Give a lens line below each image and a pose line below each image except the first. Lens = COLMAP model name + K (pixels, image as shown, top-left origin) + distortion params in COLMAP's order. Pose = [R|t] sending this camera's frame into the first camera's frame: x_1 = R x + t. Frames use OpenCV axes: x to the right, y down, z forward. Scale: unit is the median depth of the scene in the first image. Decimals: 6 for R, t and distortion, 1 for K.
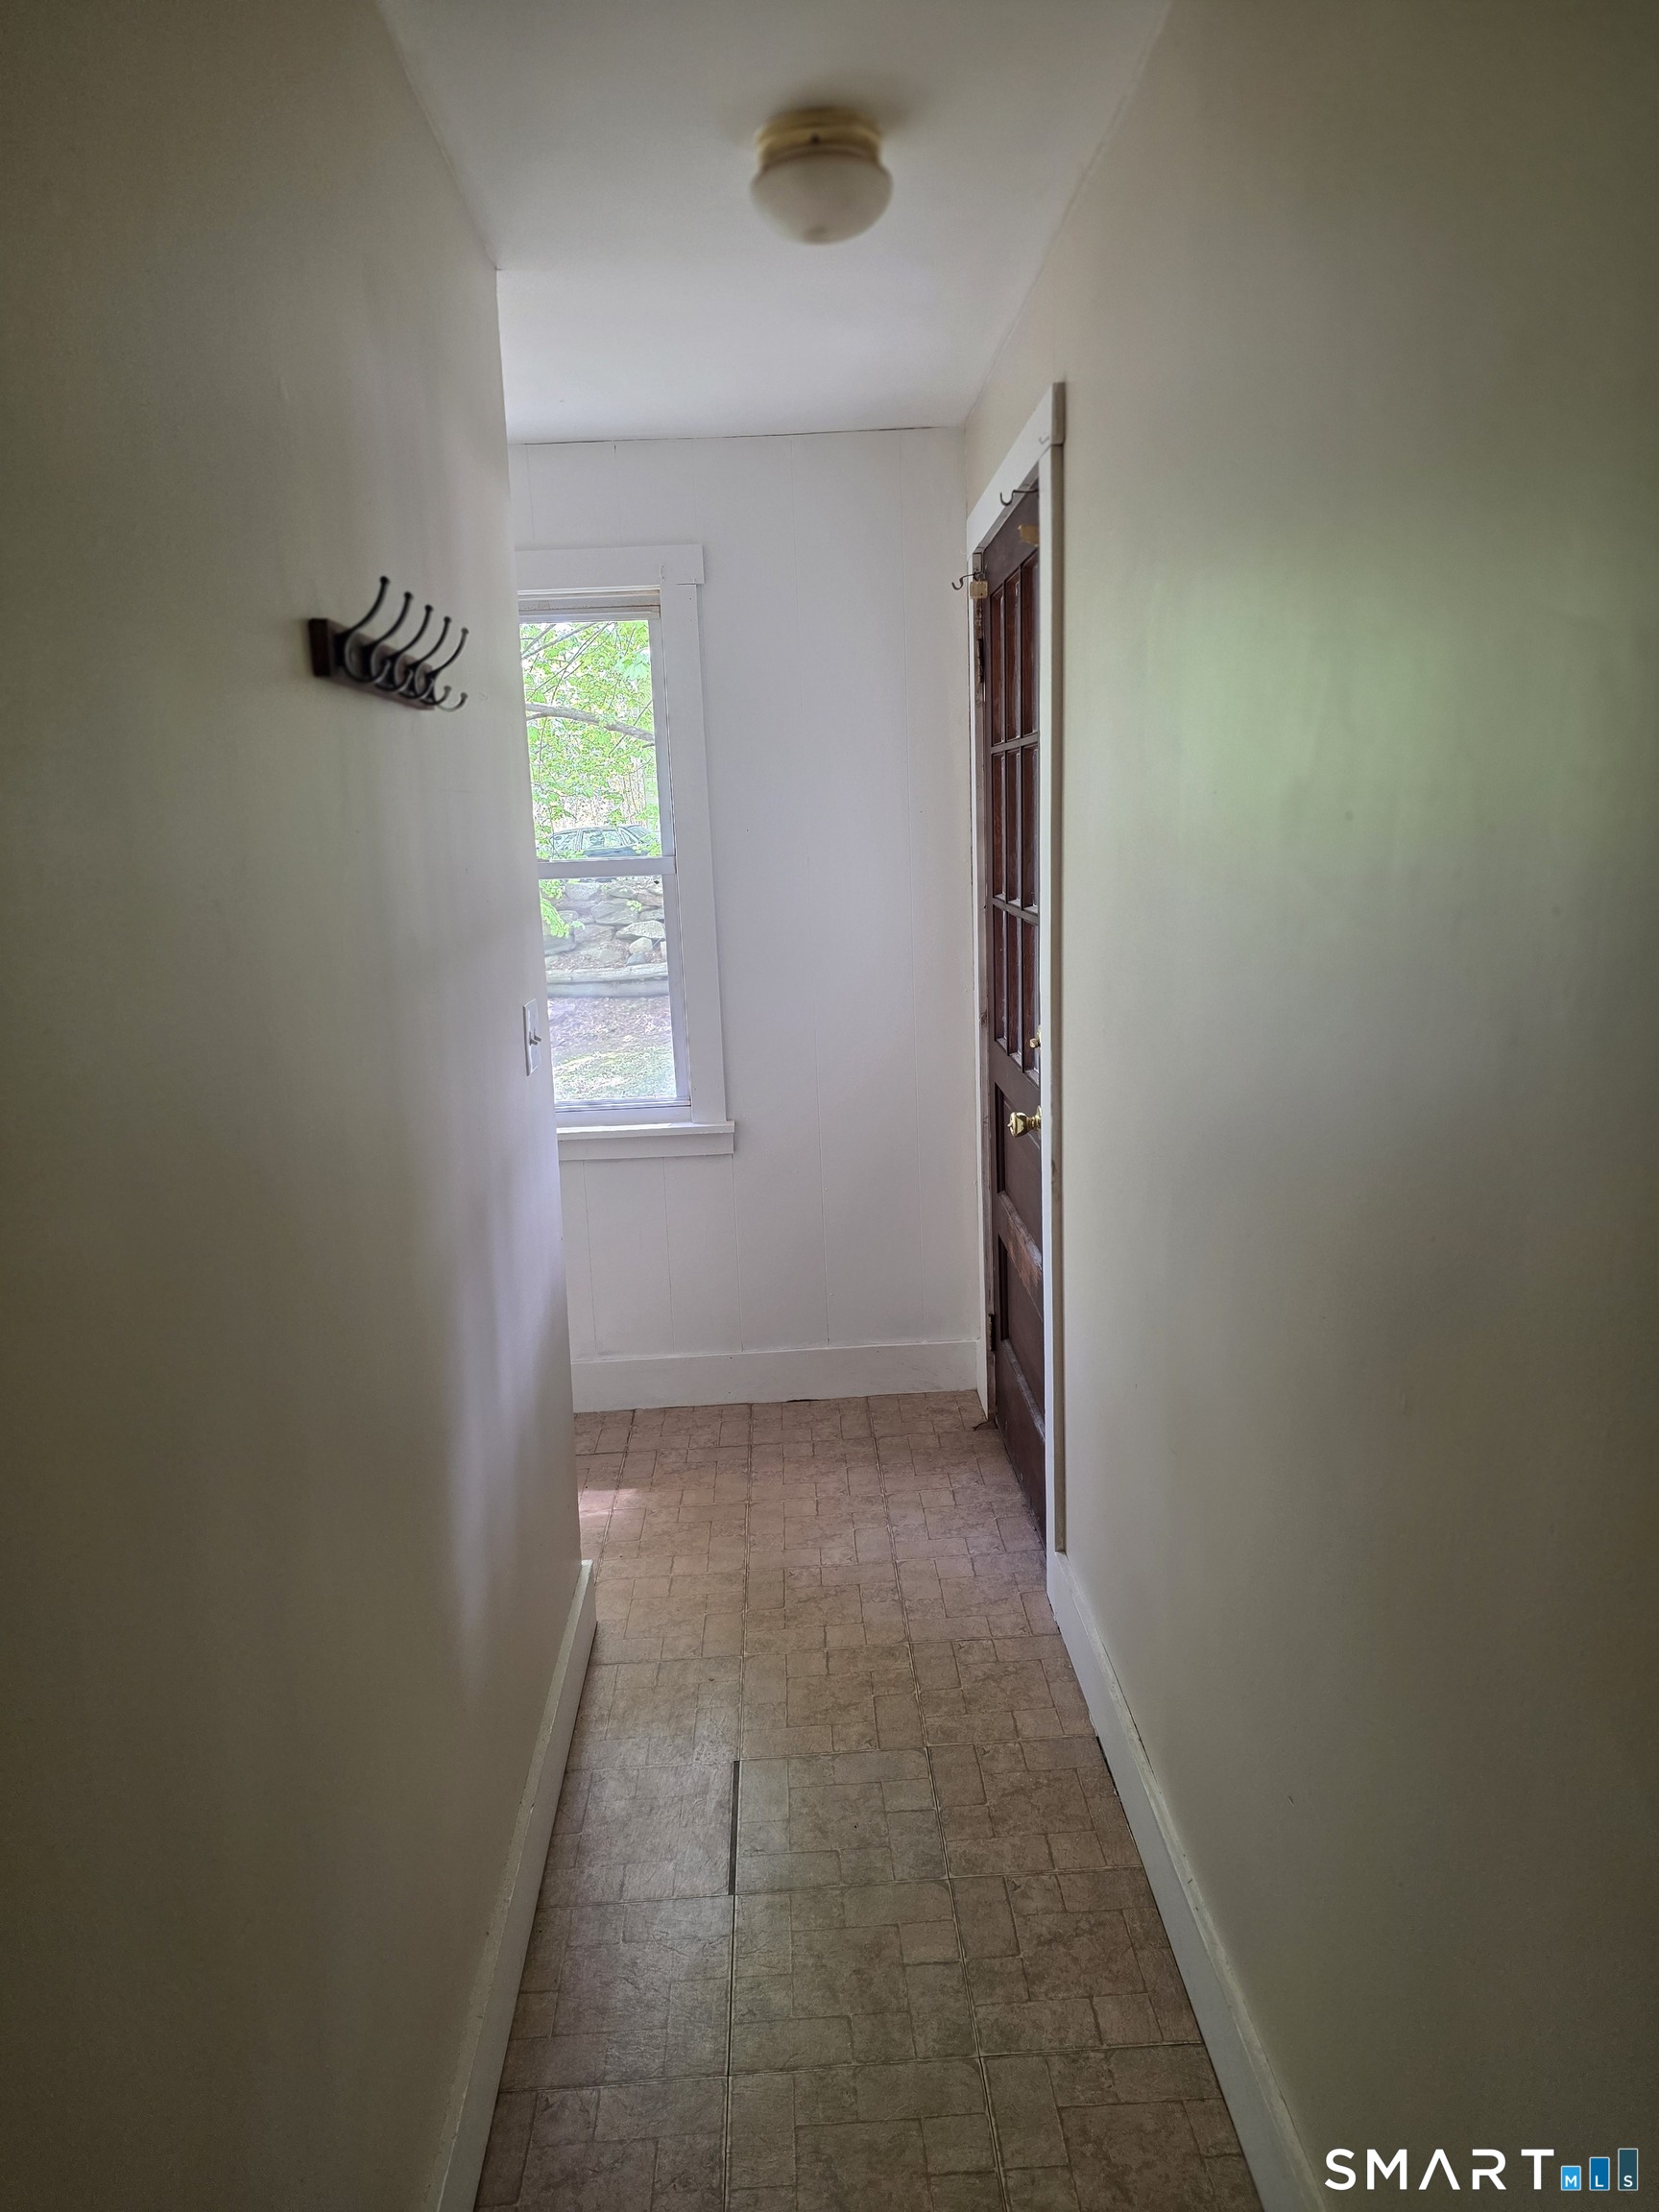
lens RADIAL K [[1467.3, 0, 829.5], [0, 1467.3, 1106.0], [0, 0, 1]] dist [0.001346, -0.000272]
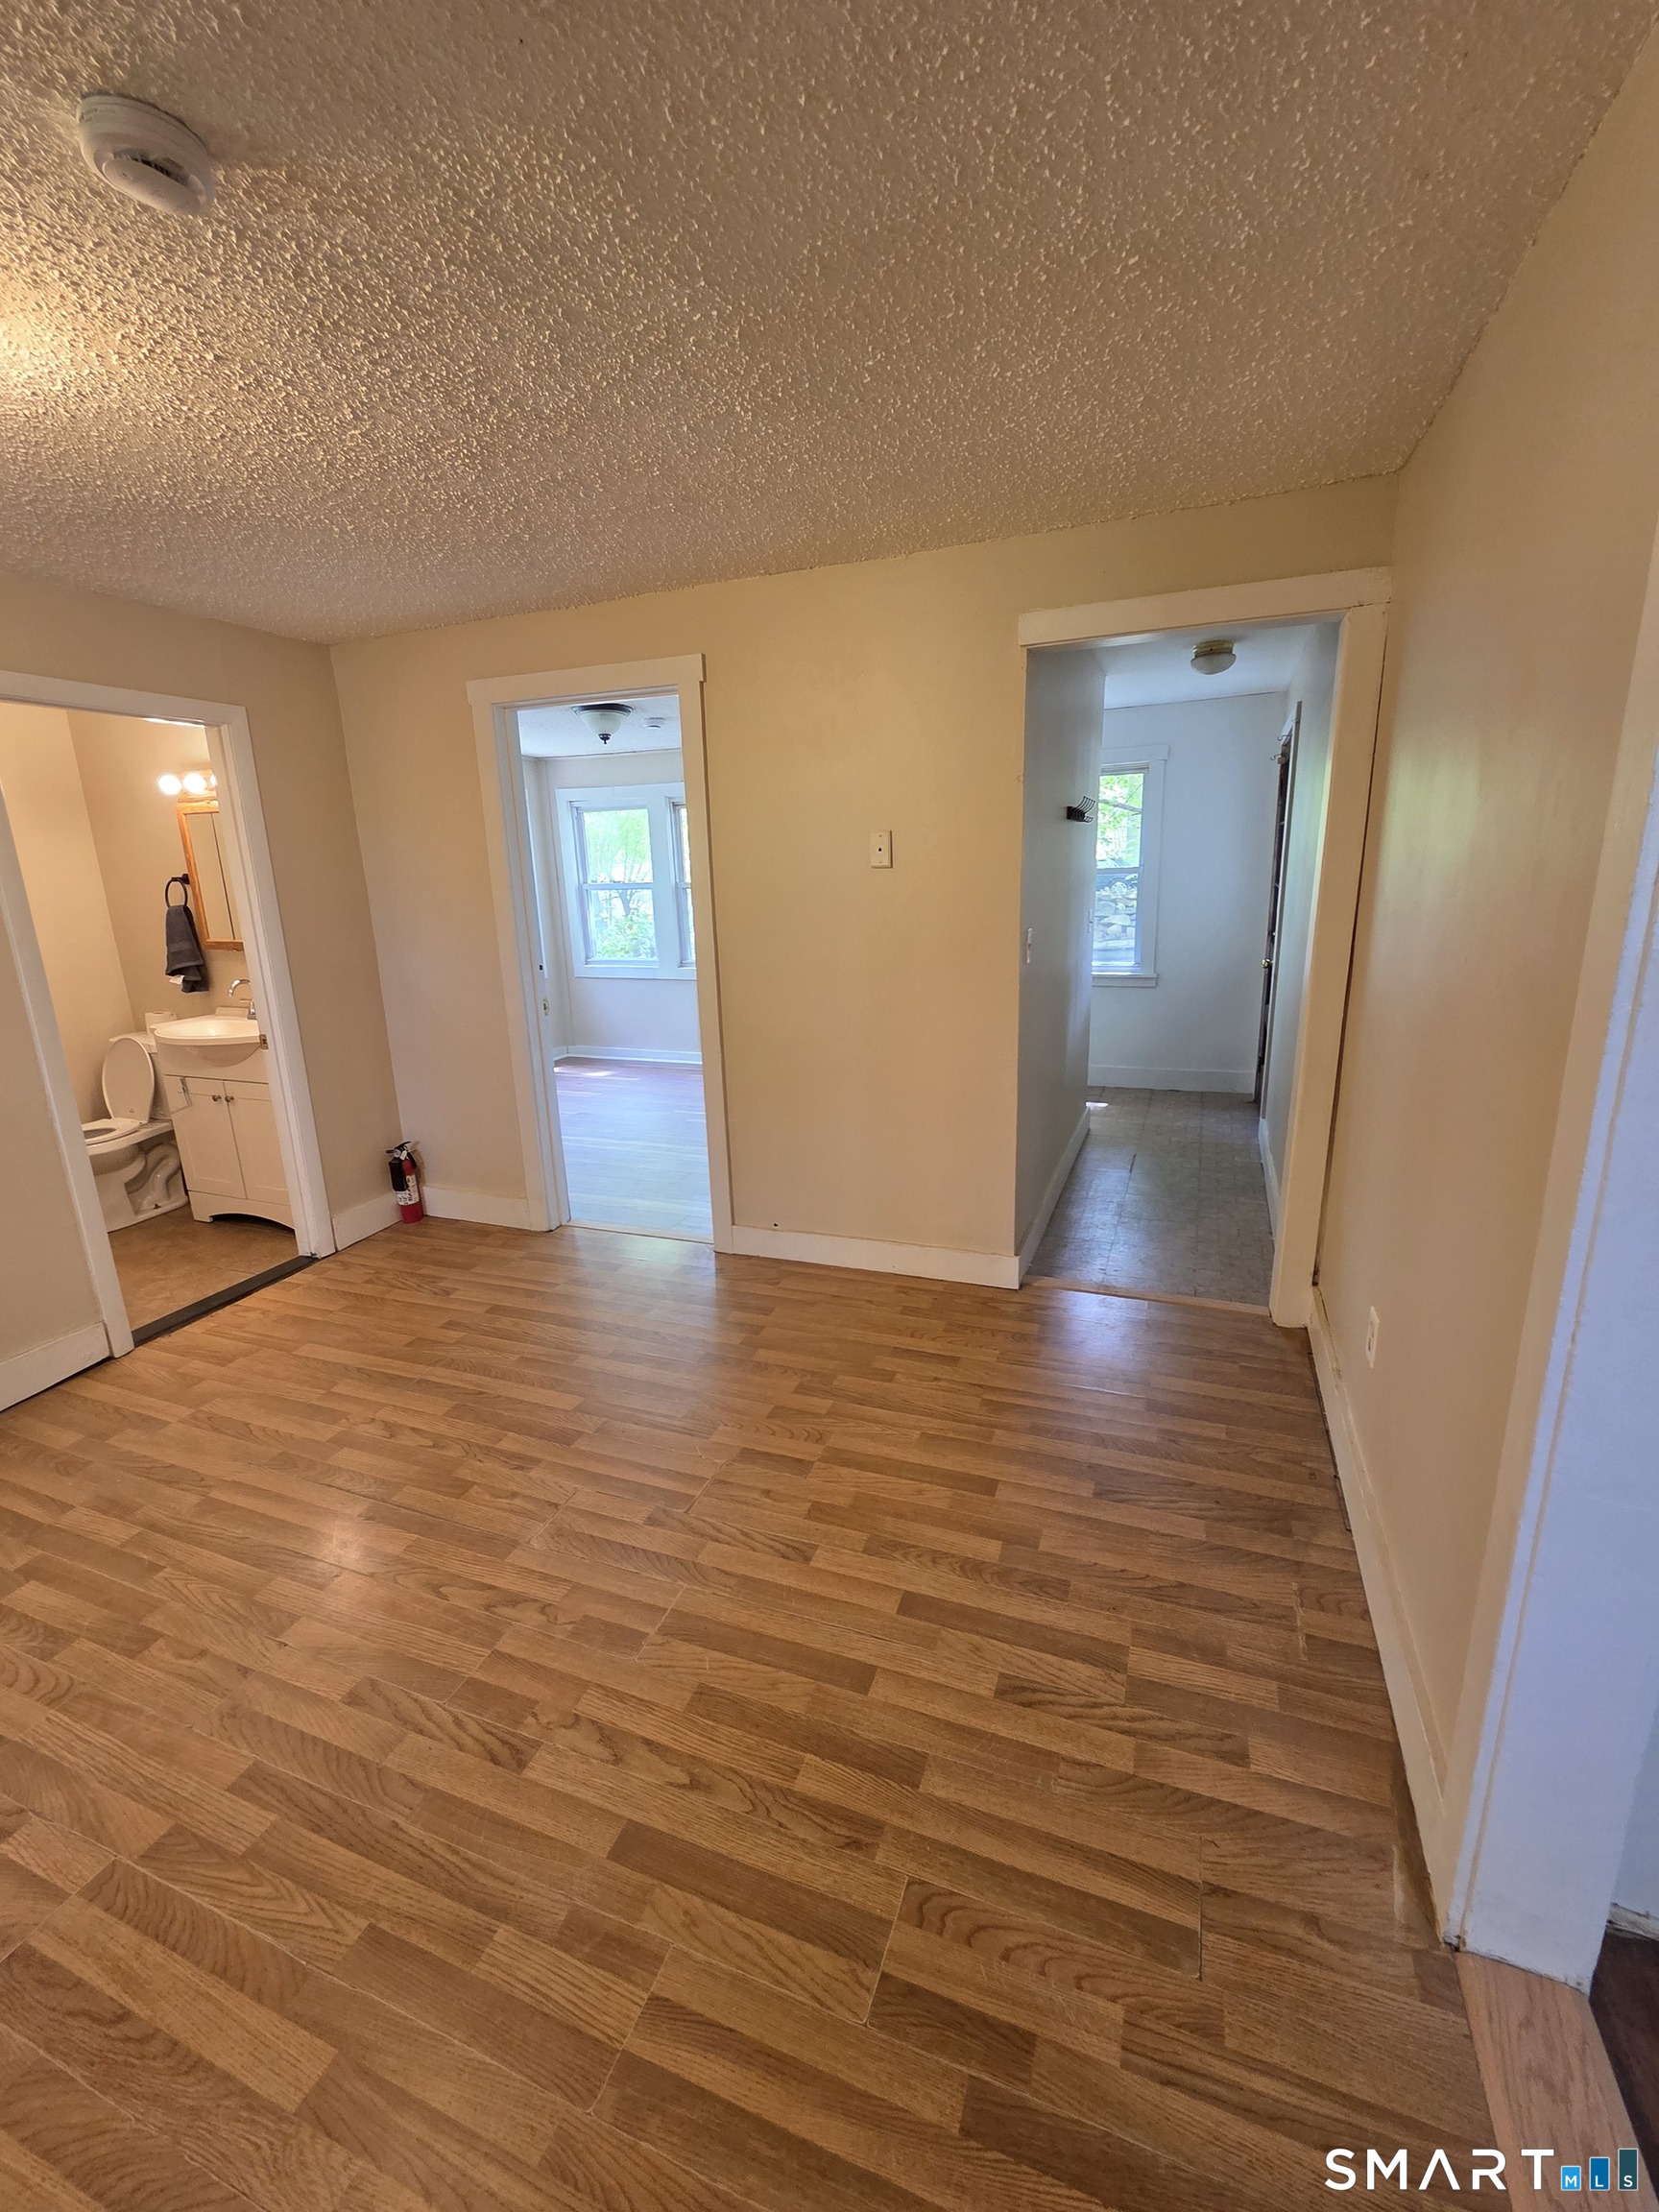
lens RADIAL K [[905.7, 0, 833.3], [0, 905.7, 1095.6], [0, 0, 1]] dist [-0.002258, -0.000313]
pose [[0.912099, 0.104585, -0.396405, 0.084080], [-0.077857, 0.993505, 0.082979, 0.170990], [0.402509, -0.044822, 0.914318, -0.848736]]
